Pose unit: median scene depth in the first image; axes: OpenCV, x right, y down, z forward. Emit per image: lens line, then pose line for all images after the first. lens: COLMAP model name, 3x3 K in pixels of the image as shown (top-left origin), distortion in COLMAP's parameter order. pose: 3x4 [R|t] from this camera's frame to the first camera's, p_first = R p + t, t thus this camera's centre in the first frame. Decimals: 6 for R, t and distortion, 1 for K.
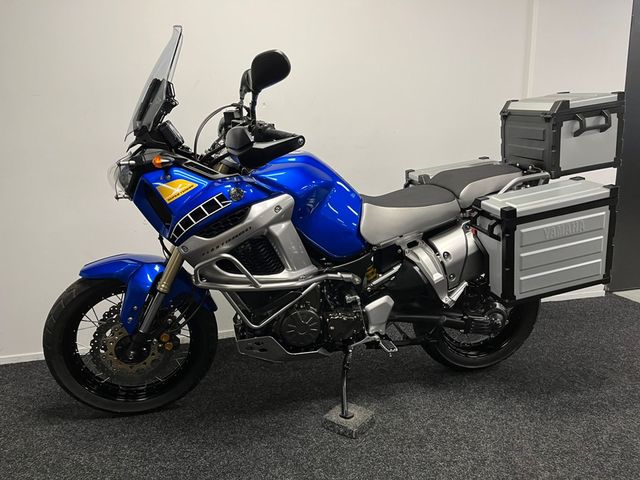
lens RADIAL K [[481.5, 0, 317.8], [0, 481.5, 244.3], [0, 0, 1]] dist [0.082041, -0.102237]
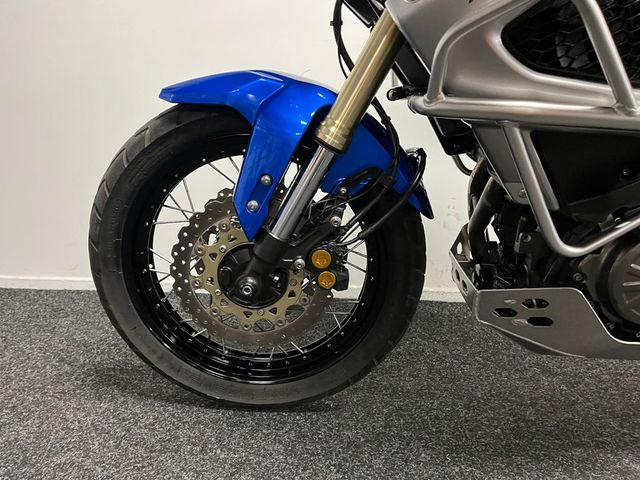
lens RADIAL K [[481.5, 0, 317.8], [0, 481.5, 244.3], [0, 0, 1]] dist [0.082041, -0.102237]
pose [[0.963322, 0.106363, -0.246370, -0.204211], [-0.098447, 0.994157, 0.044265, 0.154988], [0.249639, -0.018387, 0.968164, 0.554705]]
